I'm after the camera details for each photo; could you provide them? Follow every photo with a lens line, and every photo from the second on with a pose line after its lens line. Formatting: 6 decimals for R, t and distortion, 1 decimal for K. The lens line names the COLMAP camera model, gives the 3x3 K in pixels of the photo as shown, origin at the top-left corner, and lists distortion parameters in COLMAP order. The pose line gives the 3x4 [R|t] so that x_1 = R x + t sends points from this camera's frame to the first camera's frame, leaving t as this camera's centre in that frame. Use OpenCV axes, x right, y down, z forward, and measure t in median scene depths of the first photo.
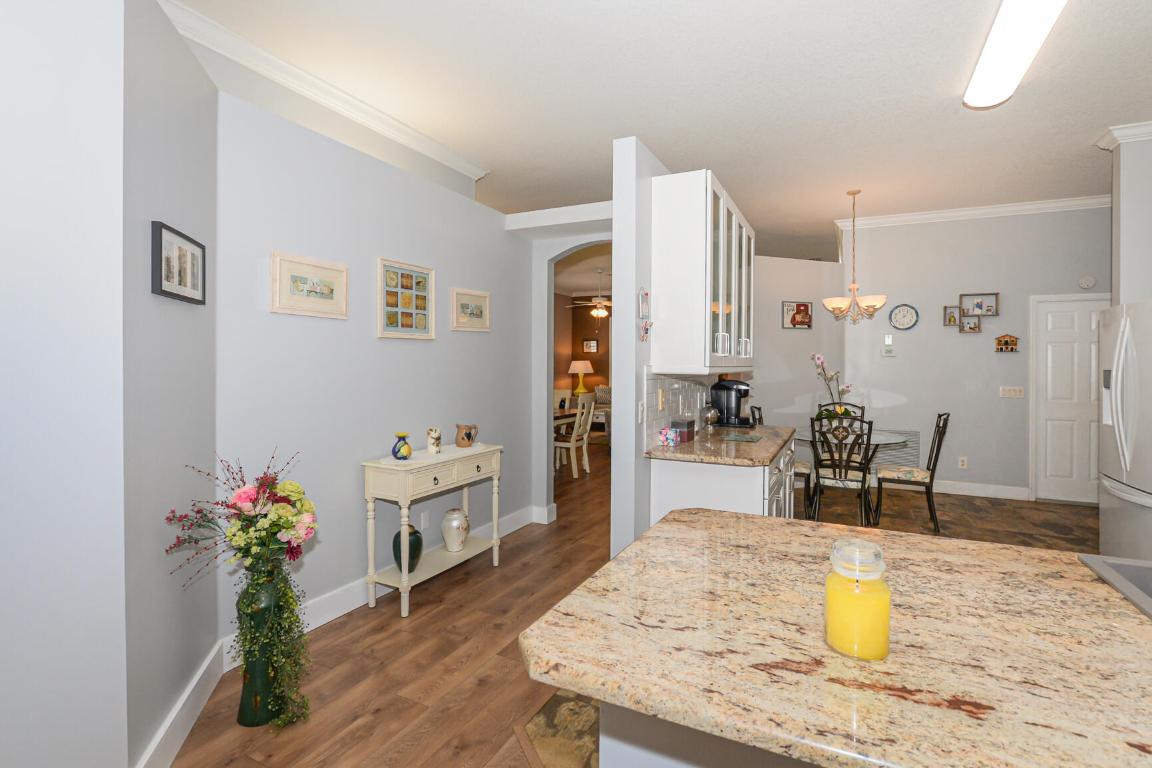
lens RADIAL K [[554.3, 0, 593.4], [0, 554.3, 363.9], [0, 0, 1]] dist [0.000295, 0.000261]
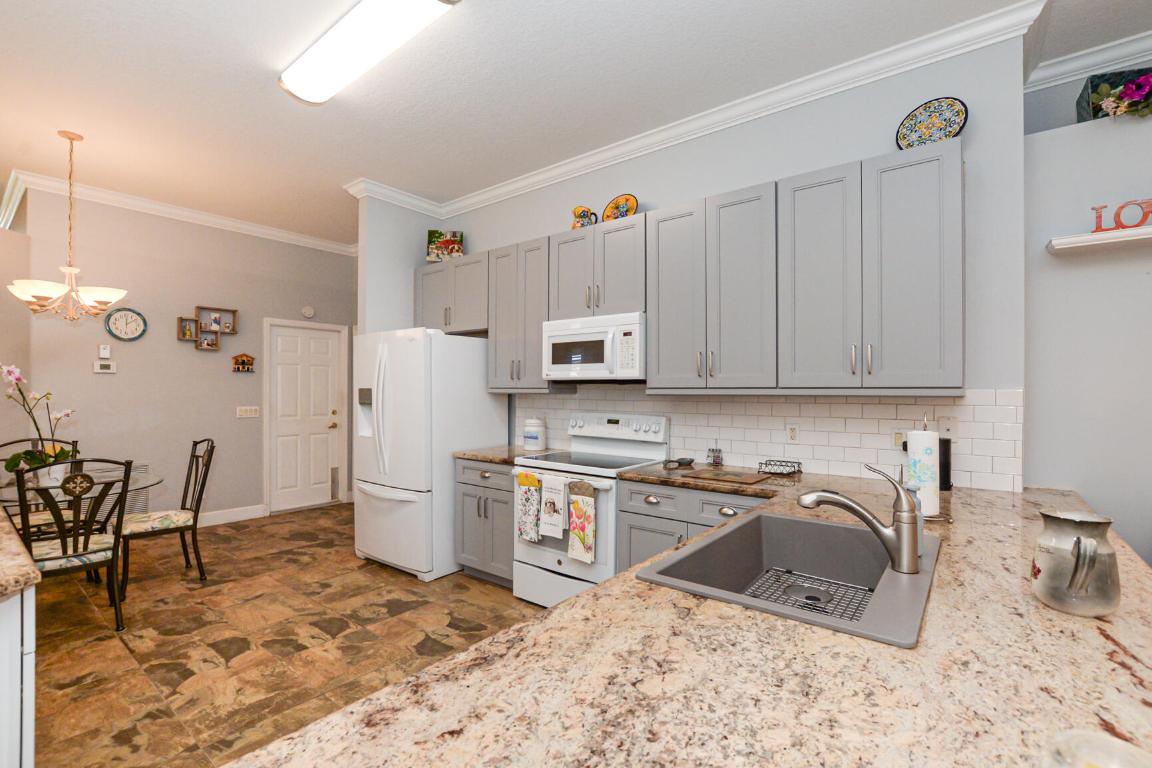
lens RADIAL K [[512.2, 0, 570.8], [0, 512.2, 392.8], [0, 0, 1]] dist [-0.021518, 0.003449]
pose [[0.229965, -0.008795, 0.973159, -0.001977], [-0.003349, 0.999946, 0.009828, 0.005255], [-0.973193, -0.005520, 0.229924, 0.235862]]
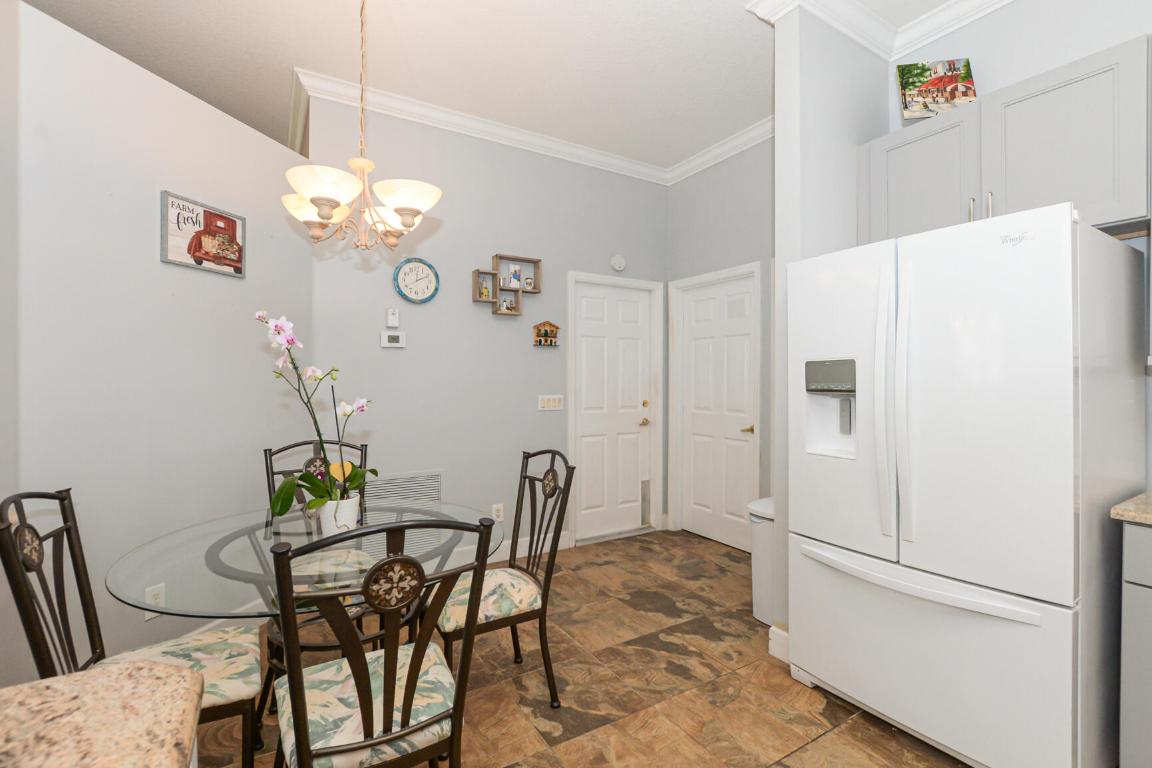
lens RADIAL K [[504.7, 0, 574.4], [0, 504.7, 383.0], [0, 0, 1]] dist [-0.034222, 0.012133]
pose [[0.550552, -0.010144, 0.834739, 0.238123], [0.002367, 0.999941, 0.010590, 0.019395], [-0.834797, -0.003854, 0.550544, 0.646943]]
